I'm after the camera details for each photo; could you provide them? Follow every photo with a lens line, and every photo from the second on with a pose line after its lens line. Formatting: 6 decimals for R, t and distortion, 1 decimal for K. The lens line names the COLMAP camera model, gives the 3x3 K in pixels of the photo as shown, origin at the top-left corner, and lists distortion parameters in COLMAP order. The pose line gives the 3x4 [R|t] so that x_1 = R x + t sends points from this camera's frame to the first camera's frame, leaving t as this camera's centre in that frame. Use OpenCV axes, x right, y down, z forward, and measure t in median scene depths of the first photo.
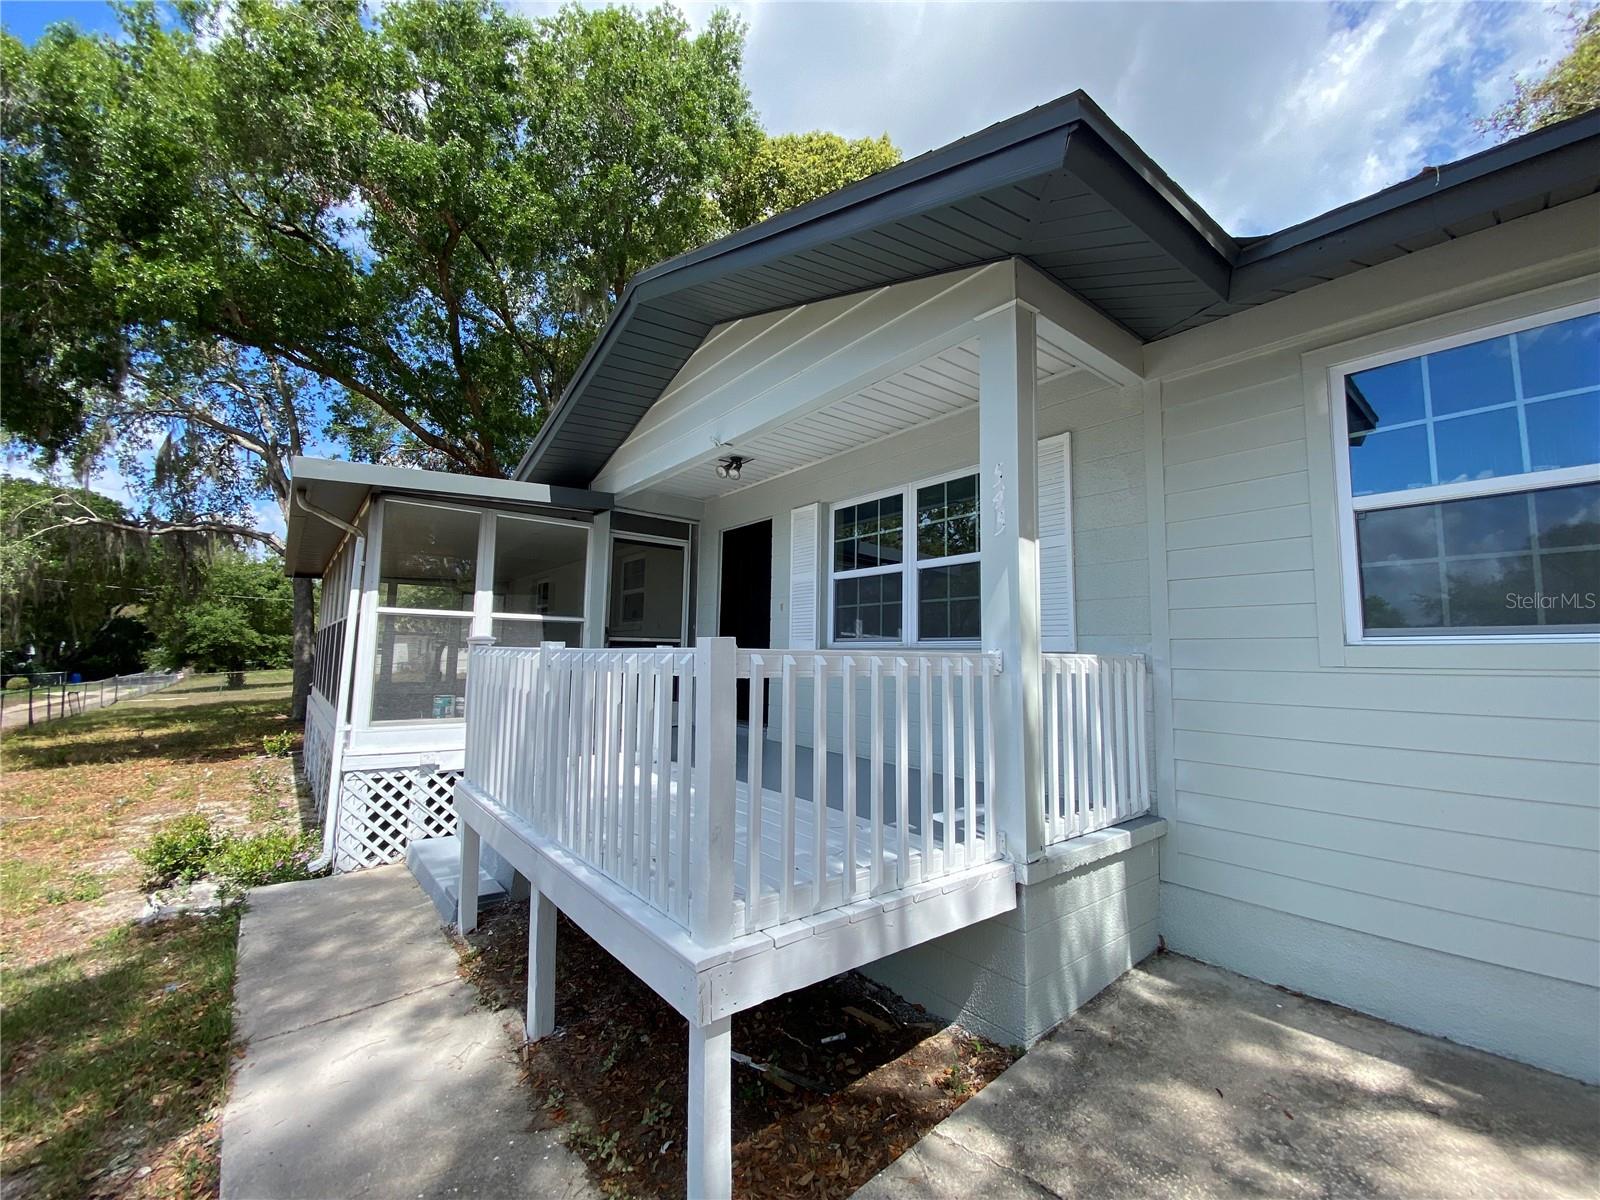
lens RADIAL K [[653.9, 0, 809.7], [0, 653.9, 598.0], [0, 0, 1]] dist [-0.000813, -0.007954]
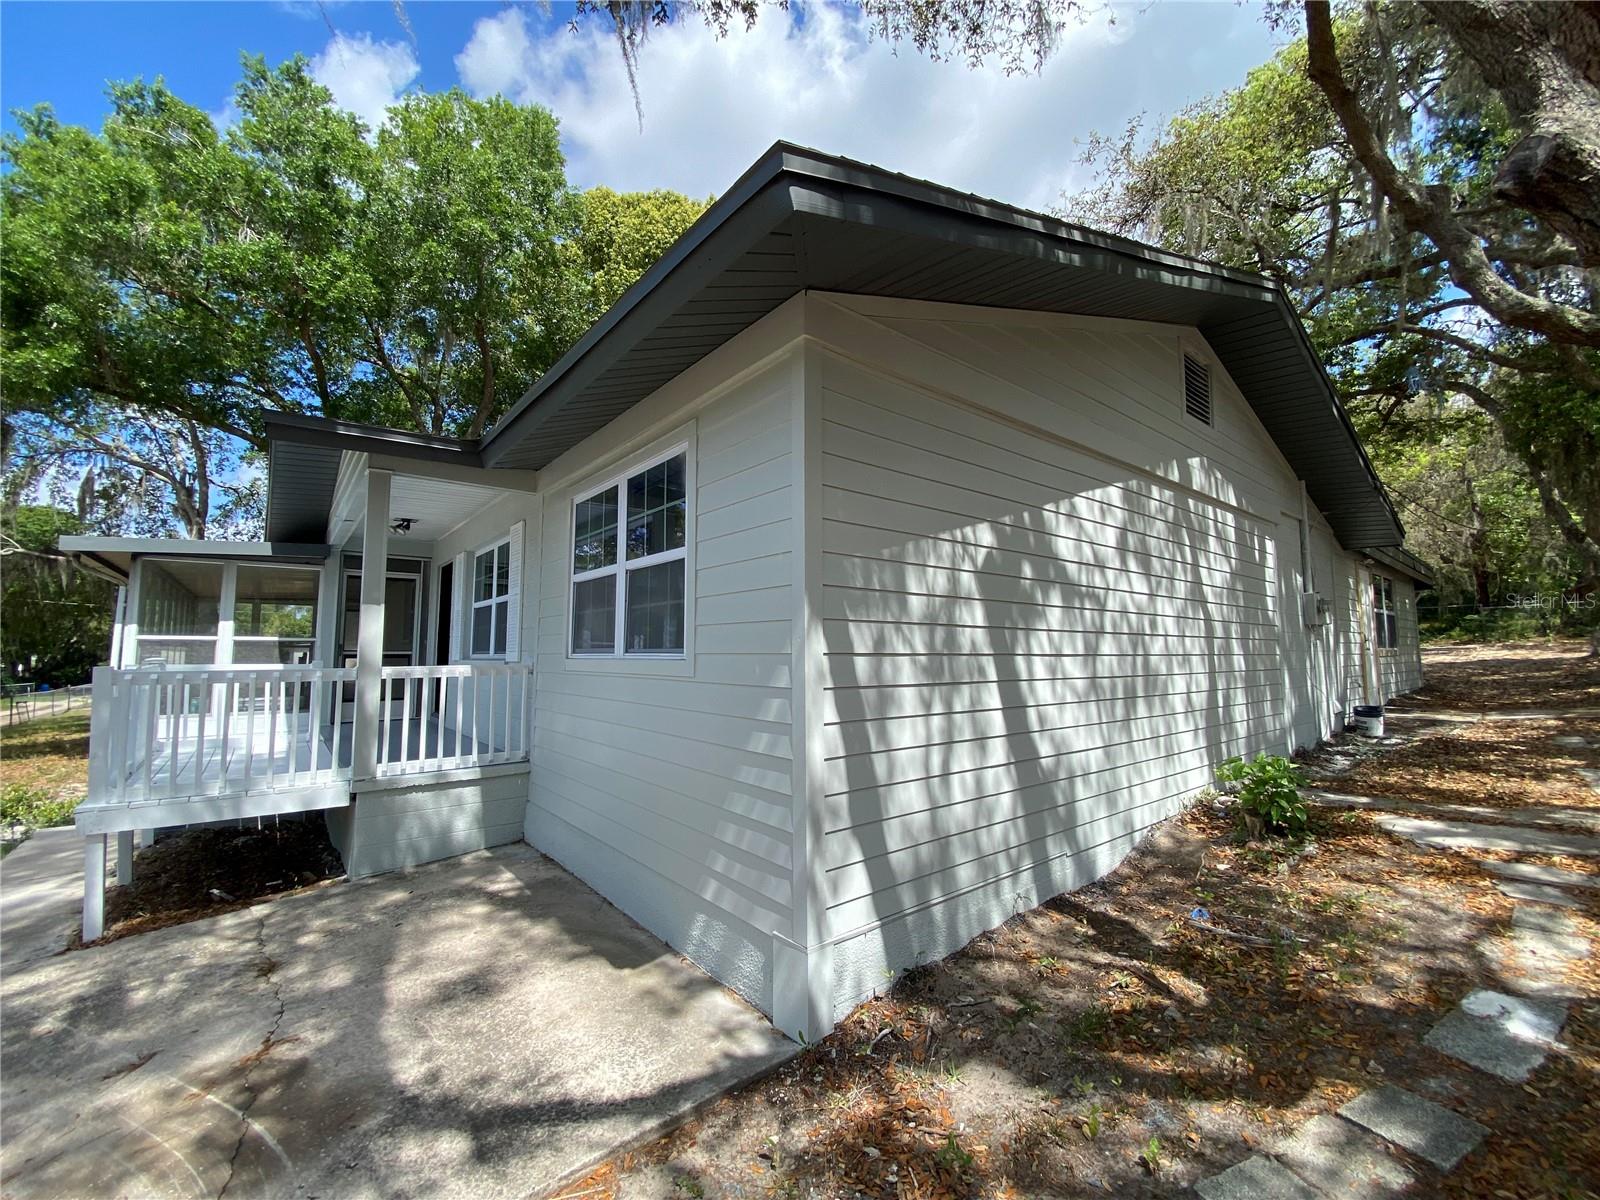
lens RADIAL K [[653.9, 0, 787.3], [0, 653.9, 592.8], [0, 0, 1]] dist [-0.000813, -0.007954]
pose [[0.999786, -0.020521, 0.002763, 0.682422], [0.020529, 0.999785, -0.002835, -0.042097], [-0.002704, 0.002892, 0.999992, -0.372756]]
